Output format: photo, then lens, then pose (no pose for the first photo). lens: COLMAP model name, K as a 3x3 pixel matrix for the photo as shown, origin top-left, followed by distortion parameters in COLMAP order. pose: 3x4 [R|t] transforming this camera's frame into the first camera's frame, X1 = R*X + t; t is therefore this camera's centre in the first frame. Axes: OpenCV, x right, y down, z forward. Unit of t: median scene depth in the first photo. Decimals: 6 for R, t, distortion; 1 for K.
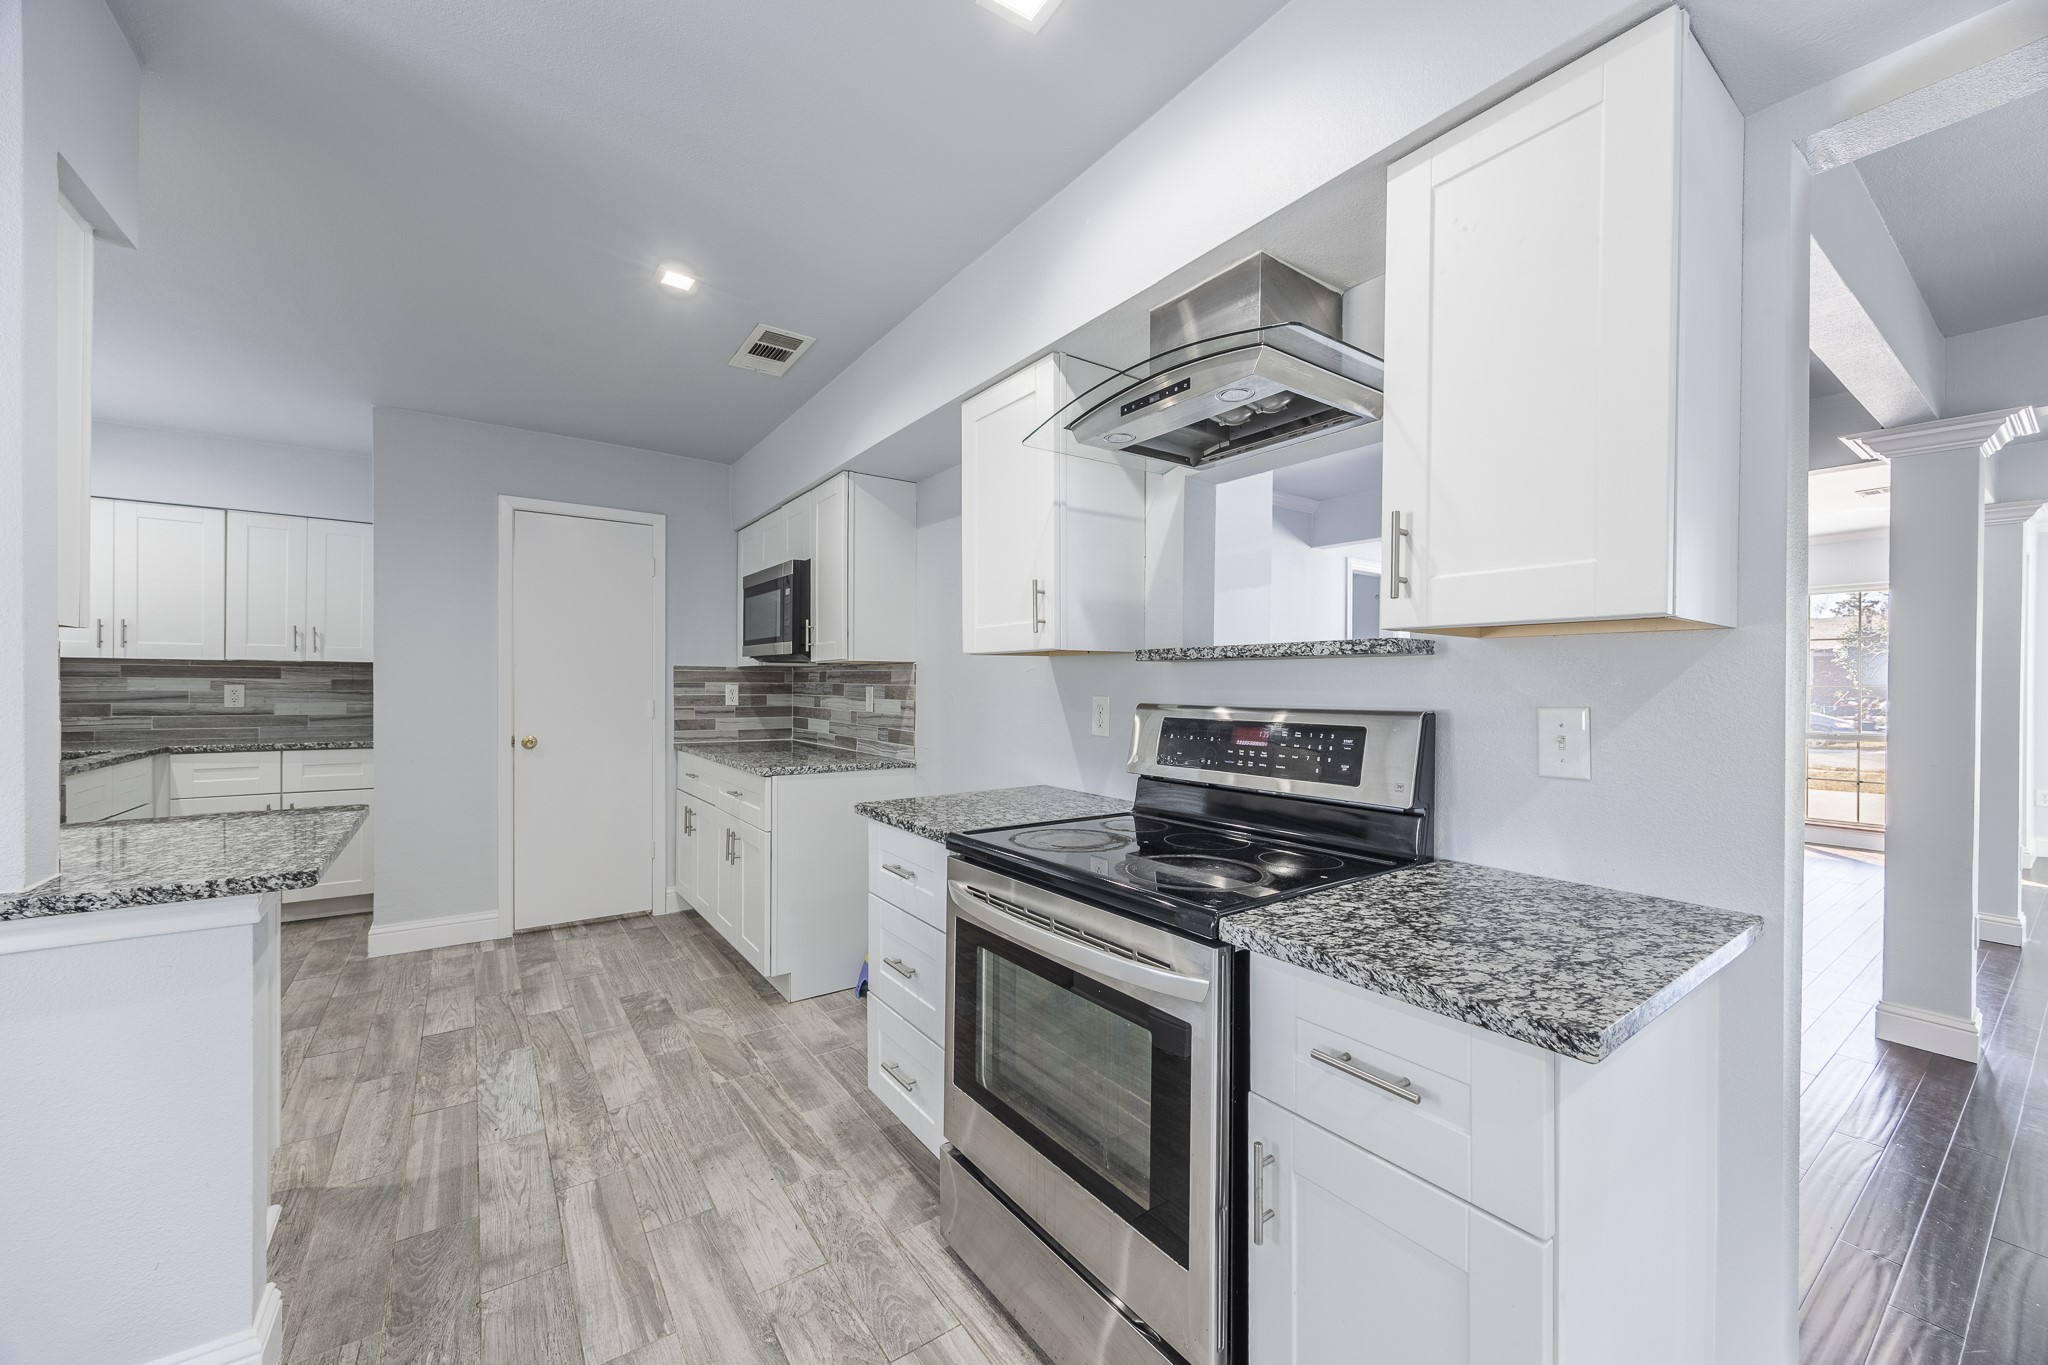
lens RADIAL K [[775.2, 0, 1024.2], [0, 775.2, 687.0], [0, 0, 1]] dist [-0.004214, 0.000864]
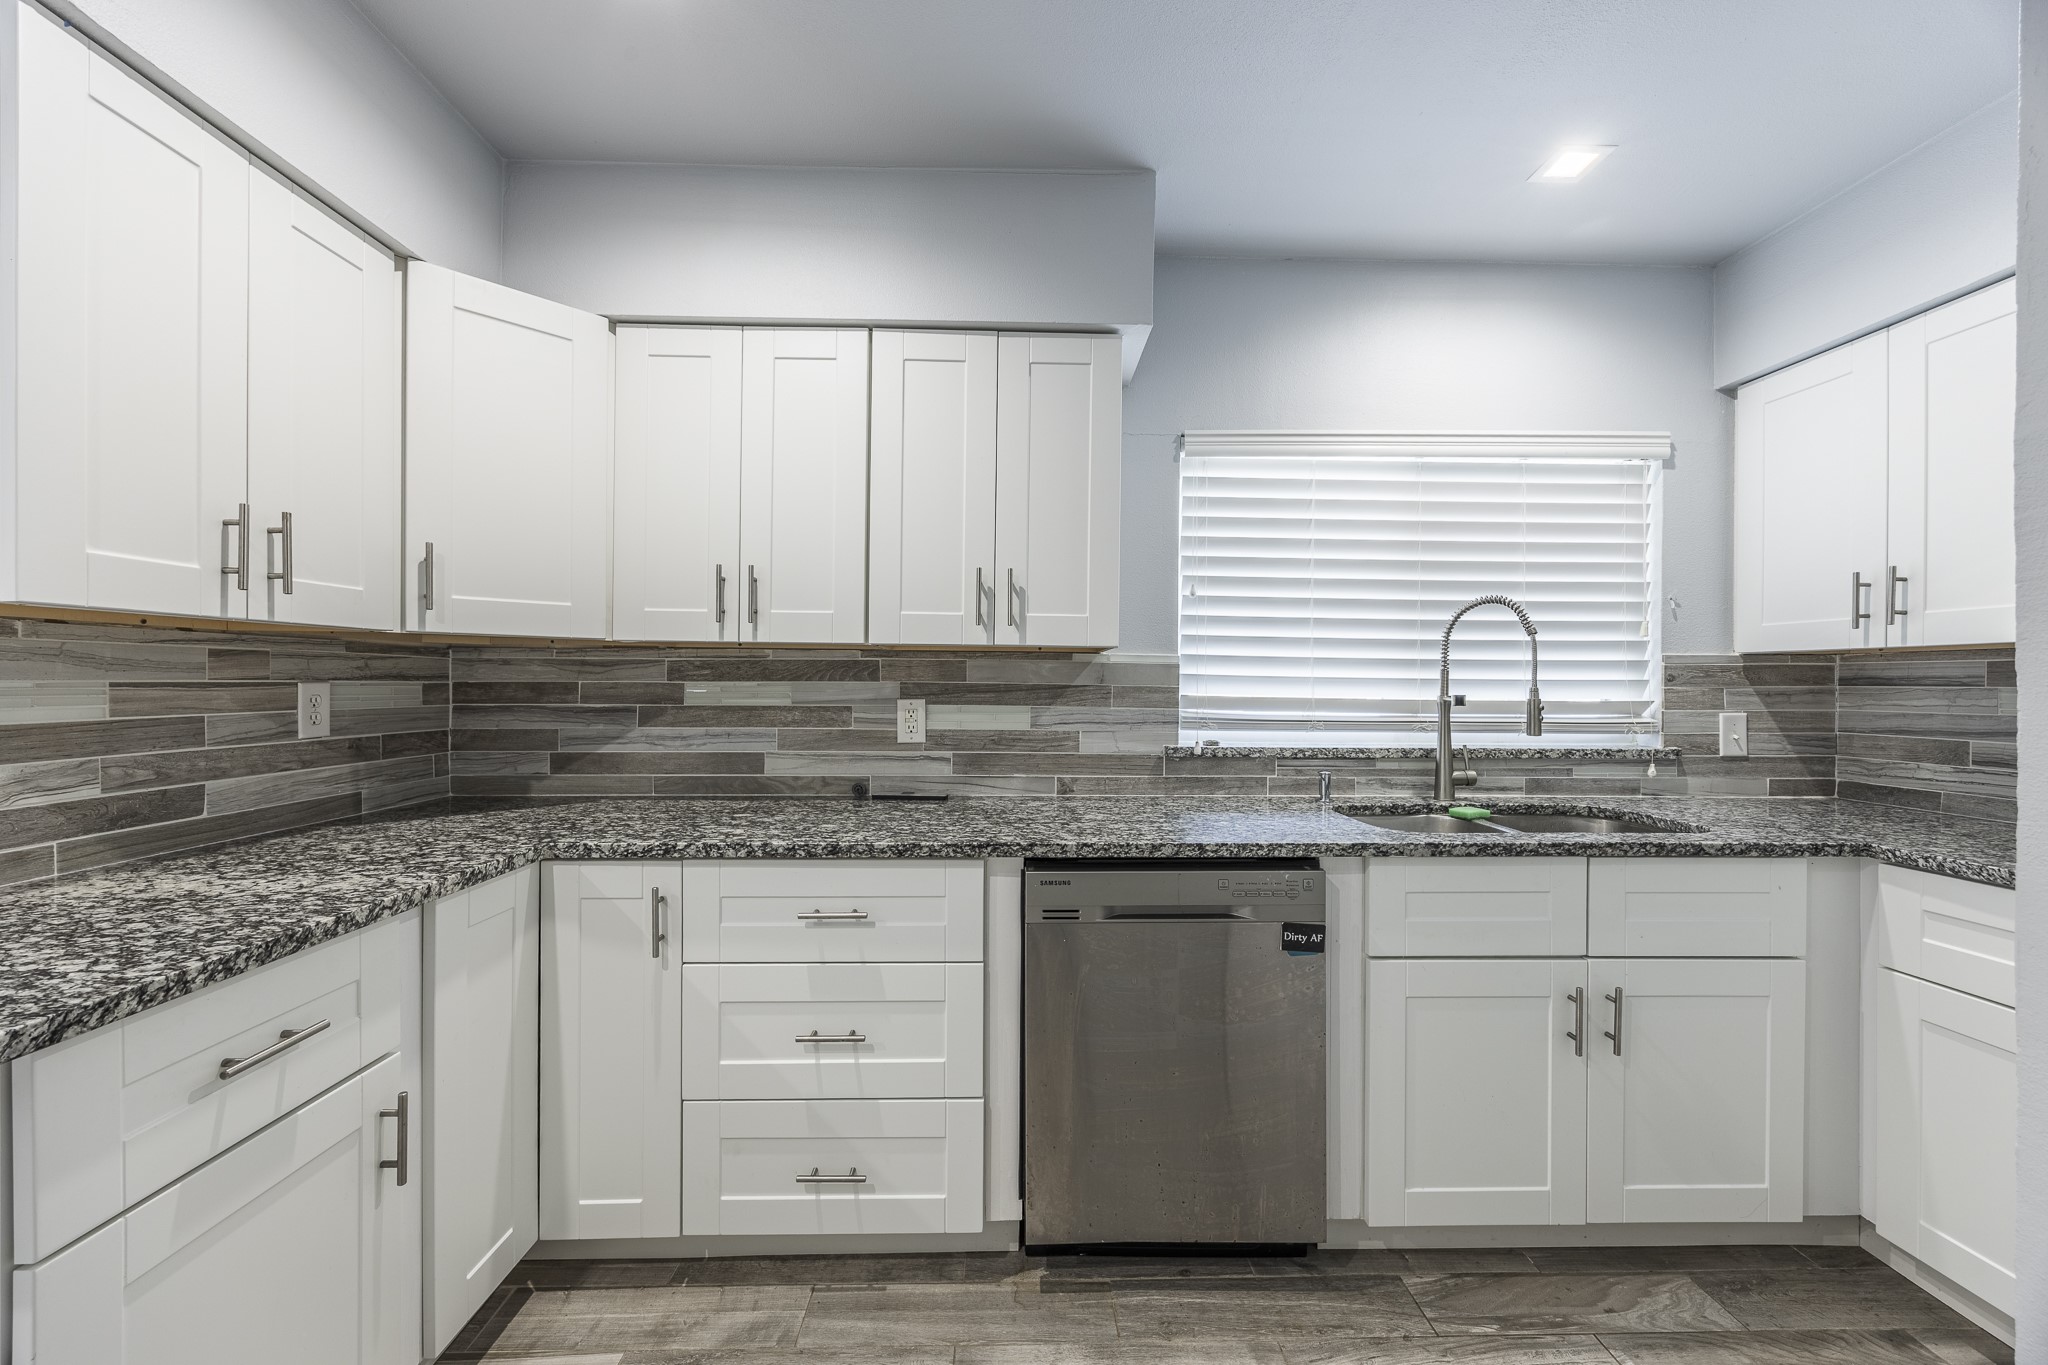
lens RADIAL K [[775.2, 0, 1029.5], [0, 775.2, 686.2], [0, 0, 1]] dist [-0.004214, 0.000864]
pose [[-0.561401, -0.007600, -0.827509, -0.490869], [-0.011095, 0.999937, -0.001657, -0.006034], [0.827469, 0.008251, -0.561450, 0.873231]]
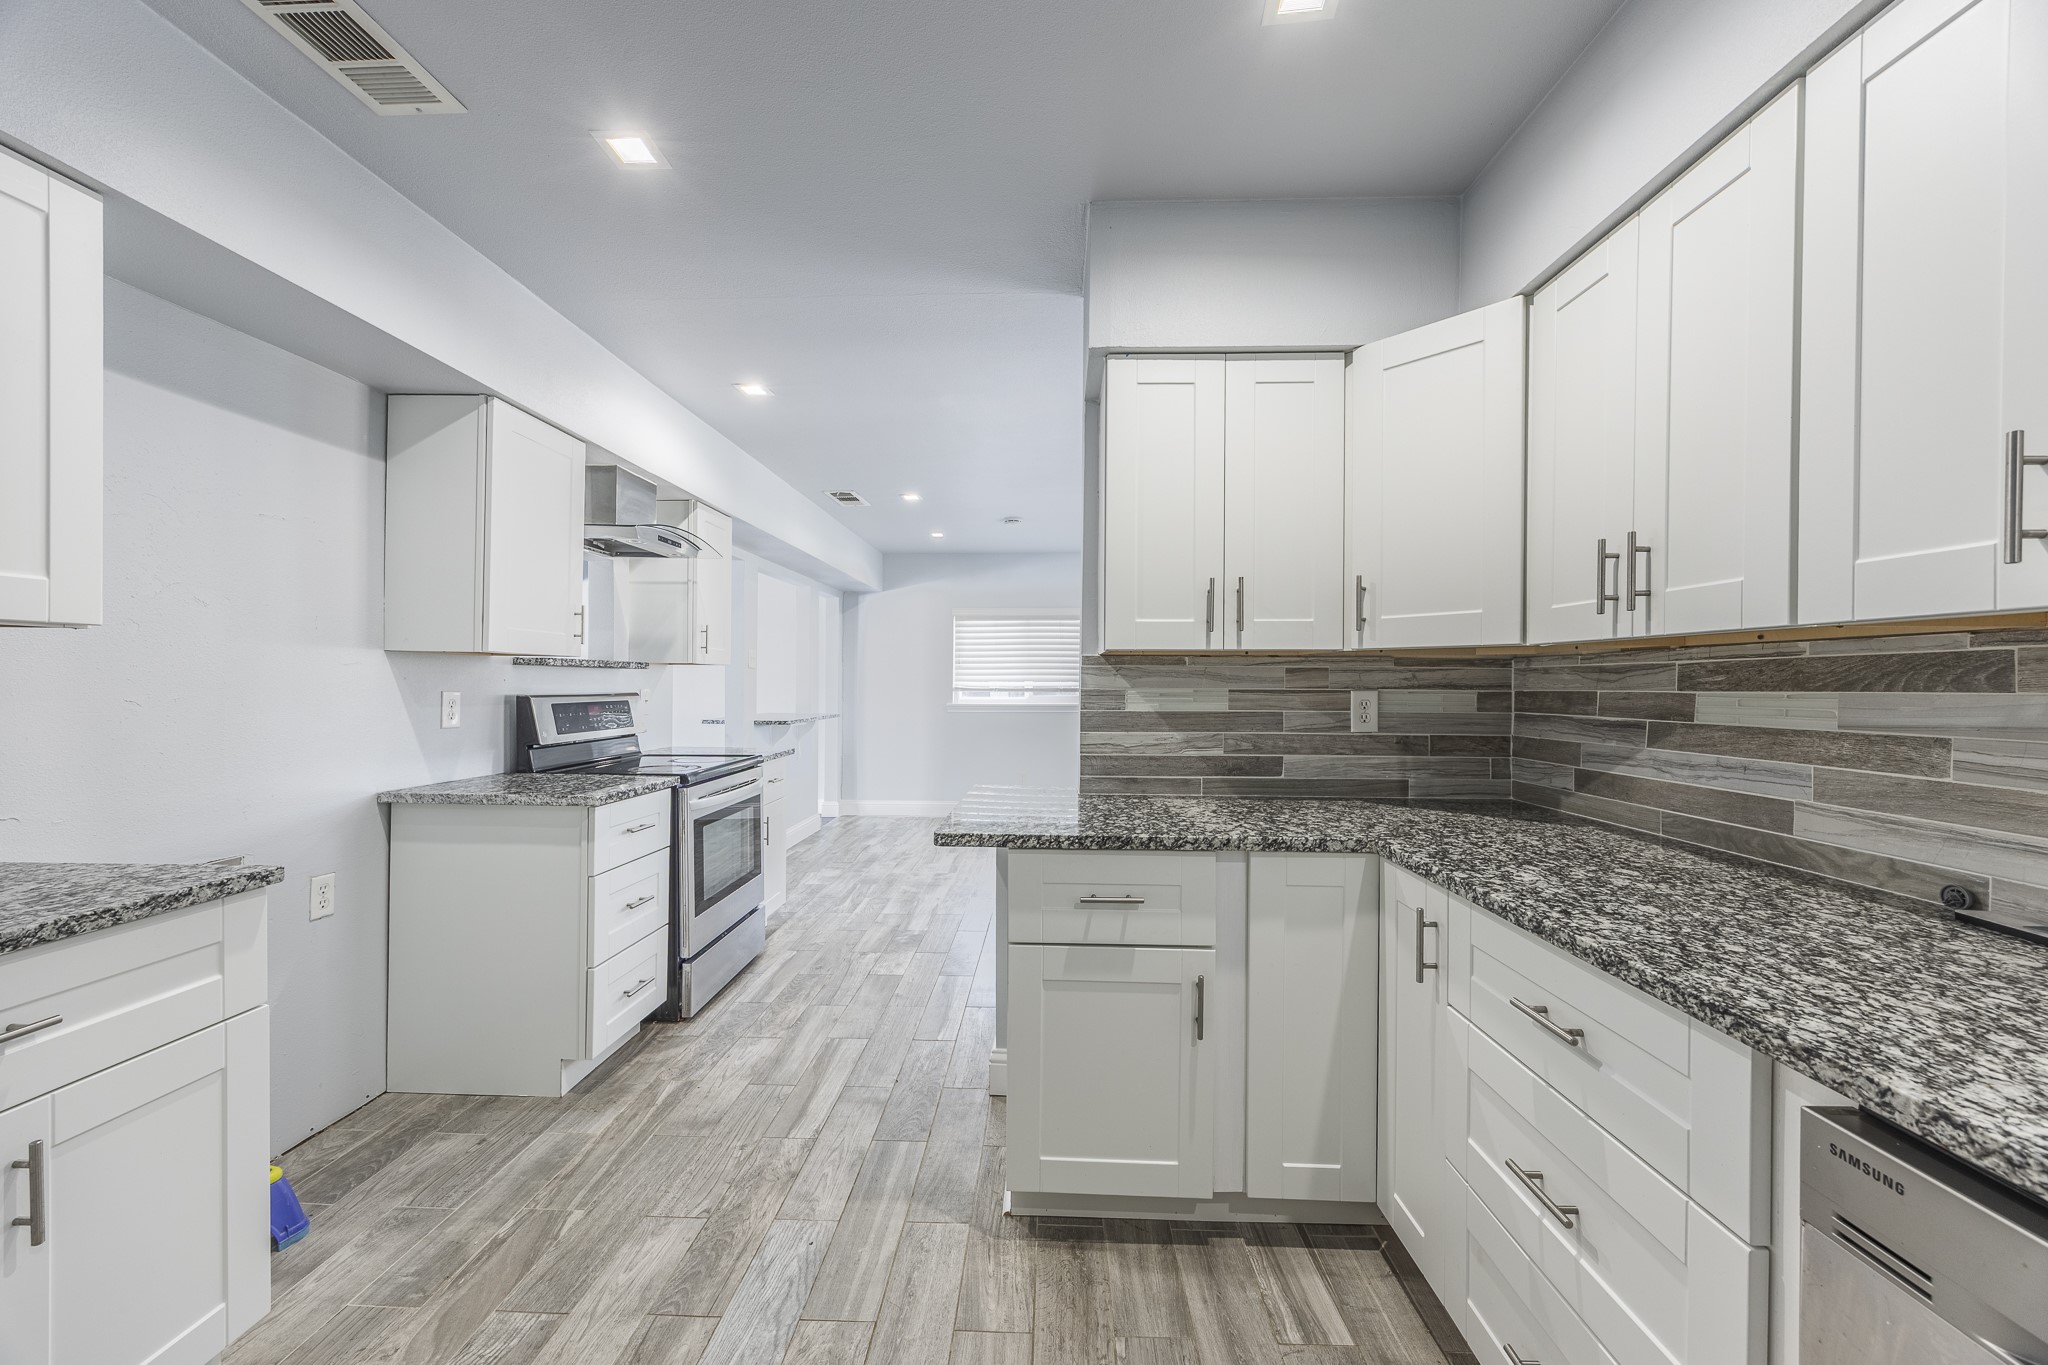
lens RADIAL K [[775.2, 0, 1025.3], [0, 775.2, 685.8], [0, 0, 1]] dist [-0.004214, 0.000864]
pose [[-0.790595, -0.013869, 0.612183, -0.813682], [-0.011159, 0.999904, 0.008241, -0.010302], [-0.612238, -0.000316, -0.790673, 0.908823]]
